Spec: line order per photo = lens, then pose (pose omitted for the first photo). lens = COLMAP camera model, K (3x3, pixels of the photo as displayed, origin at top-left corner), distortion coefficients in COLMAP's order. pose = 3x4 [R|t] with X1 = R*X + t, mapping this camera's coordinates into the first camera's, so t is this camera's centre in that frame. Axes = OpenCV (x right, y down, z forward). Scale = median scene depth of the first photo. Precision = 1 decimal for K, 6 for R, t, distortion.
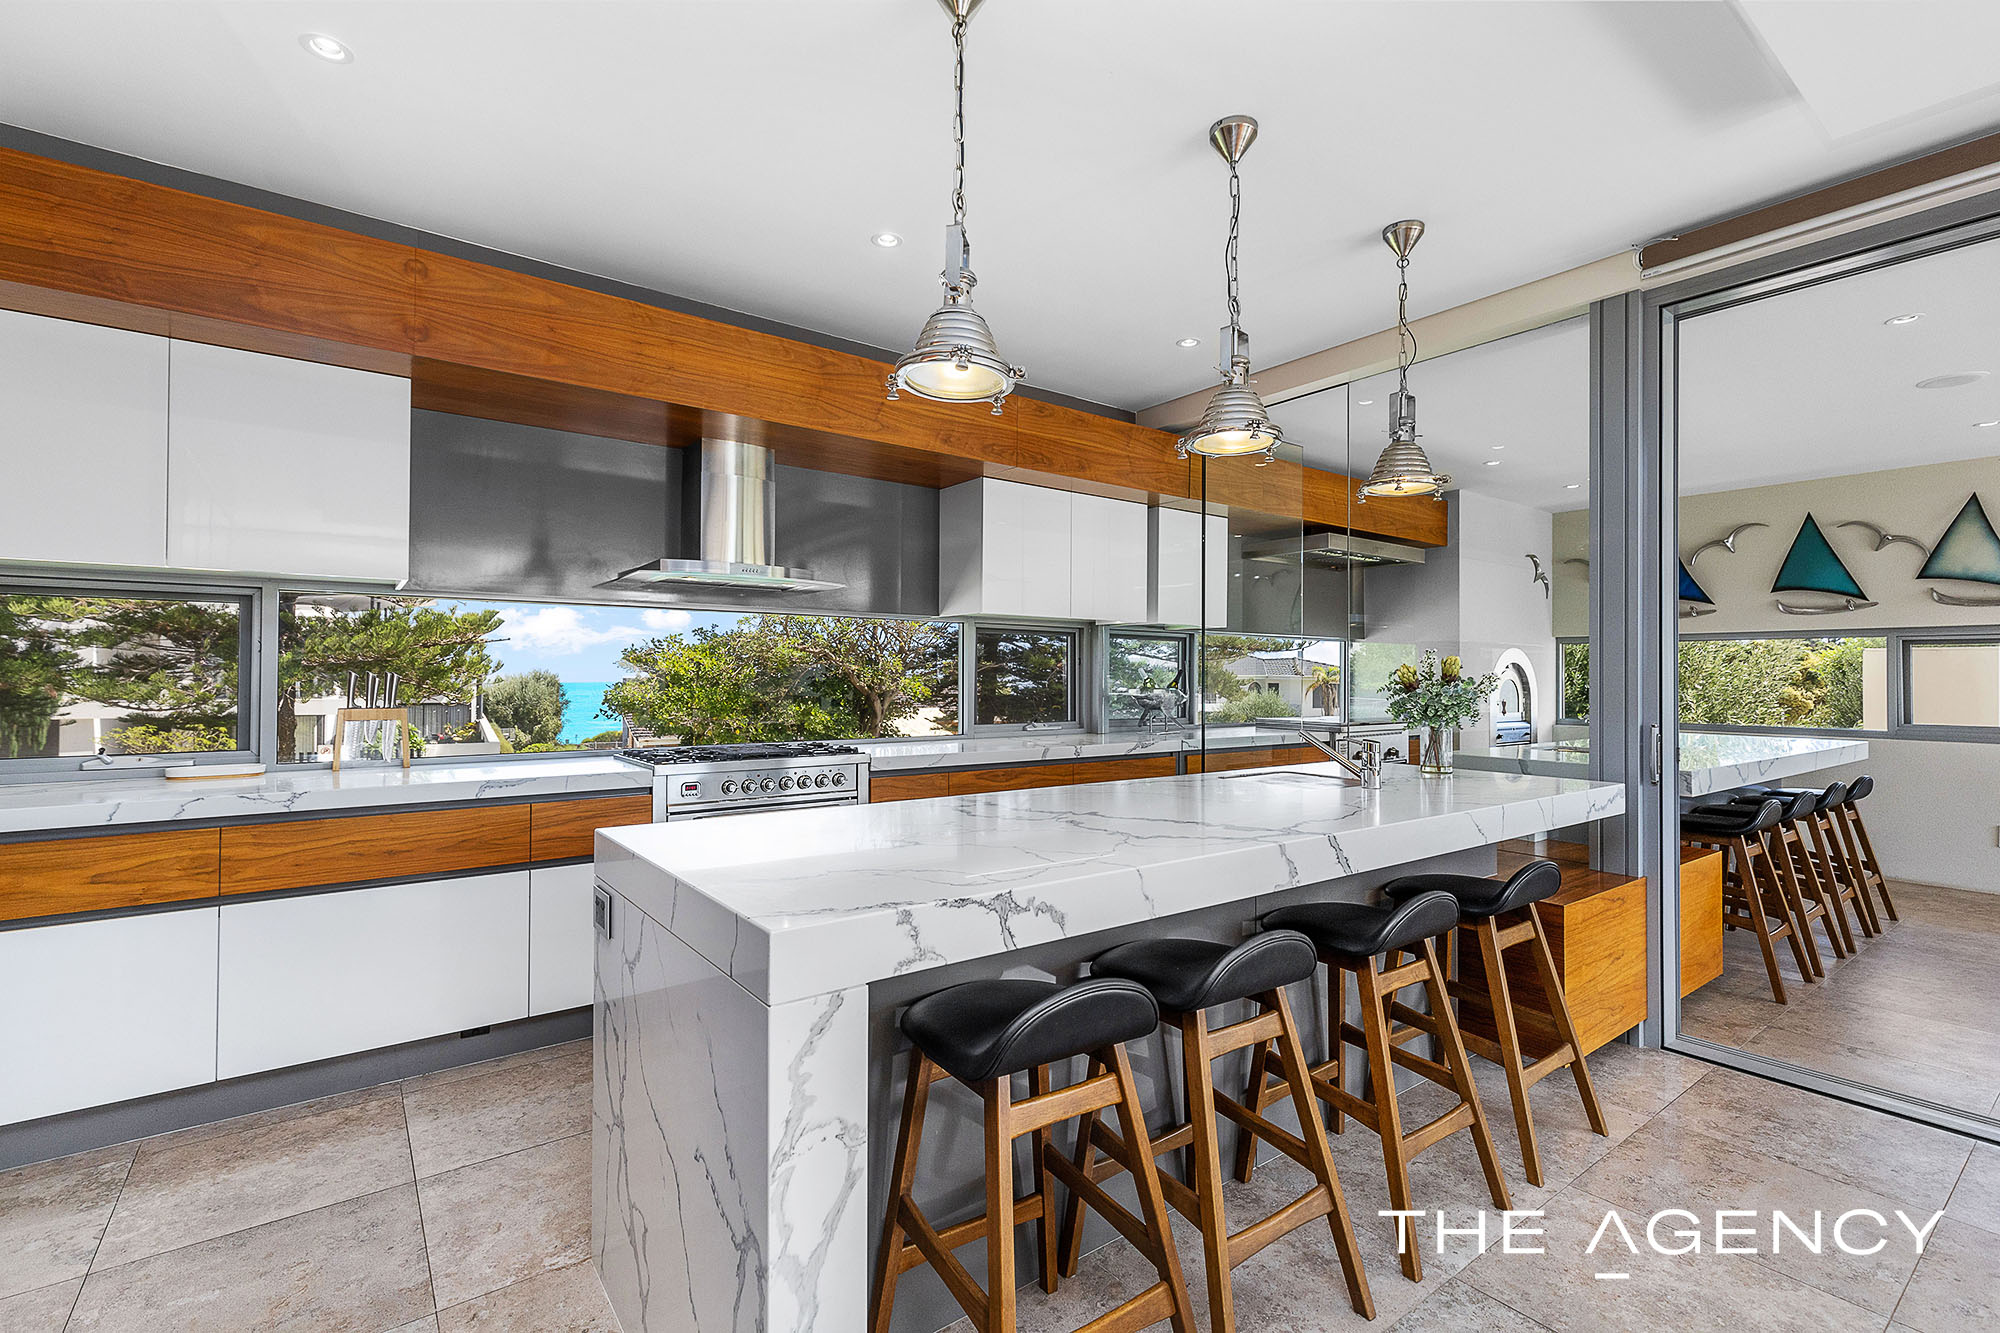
lens RADIAL K [[891.0, 0, 1003.7], [0, 891.0, 672.6], [0, 0, 1]] dist [0.004700, 0.000233]
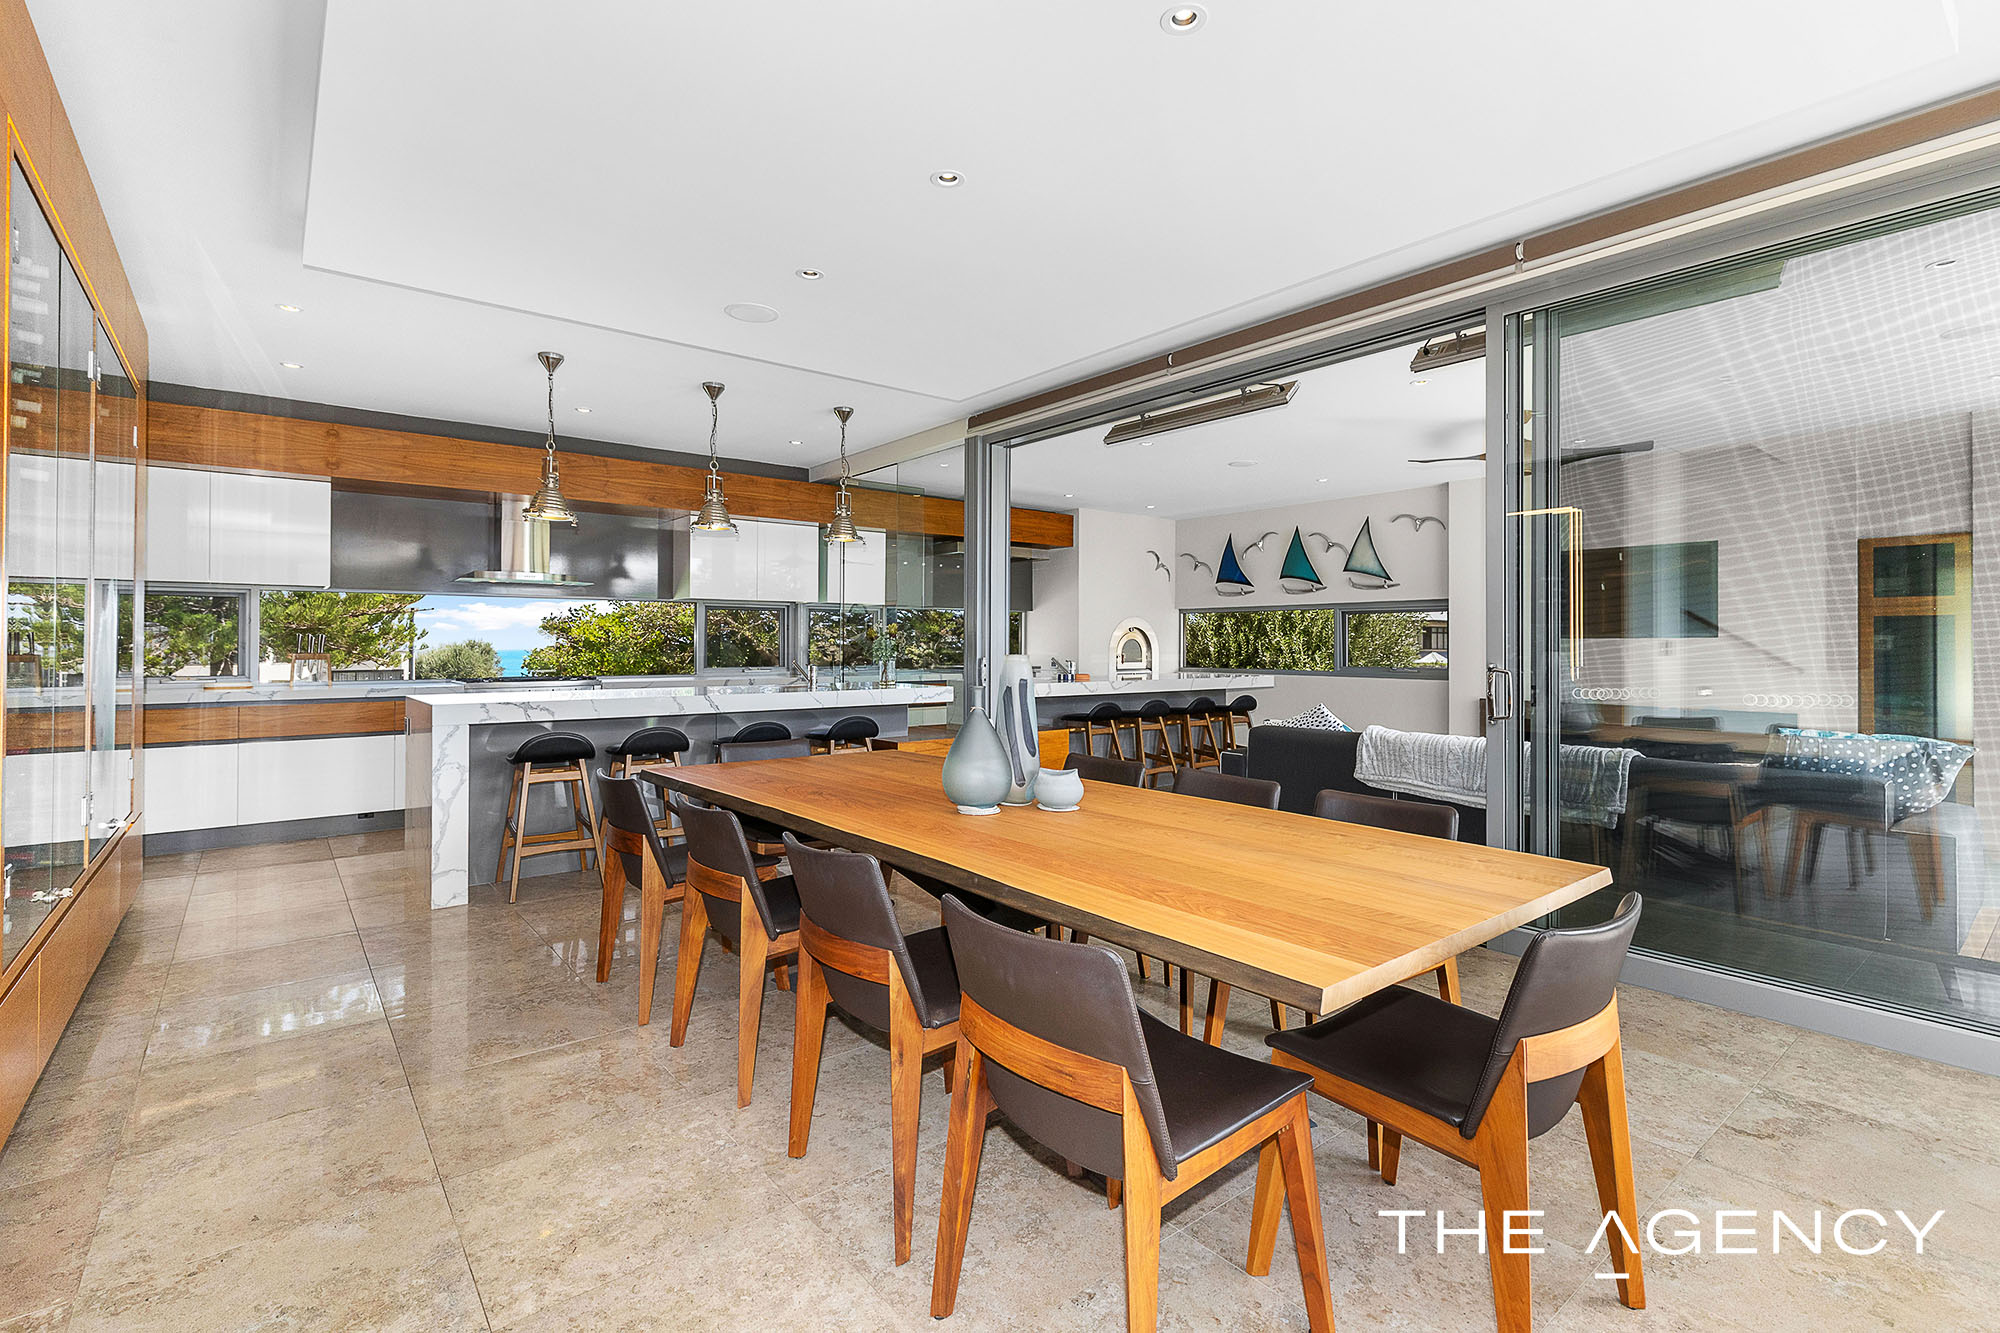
lens RADIAL K [[891.0, 0, 992.6], [0, 891.0, 636.9], [0, 0, 1]] dist [0.004700, 0.000233]
pose [[0.999125, -0.003625, 0.041669, 0.335434], [0.003734, 0.999990, -0.002543, 0.008612], [-0.041659, 0.002697, 0.999128, -0.485107]]
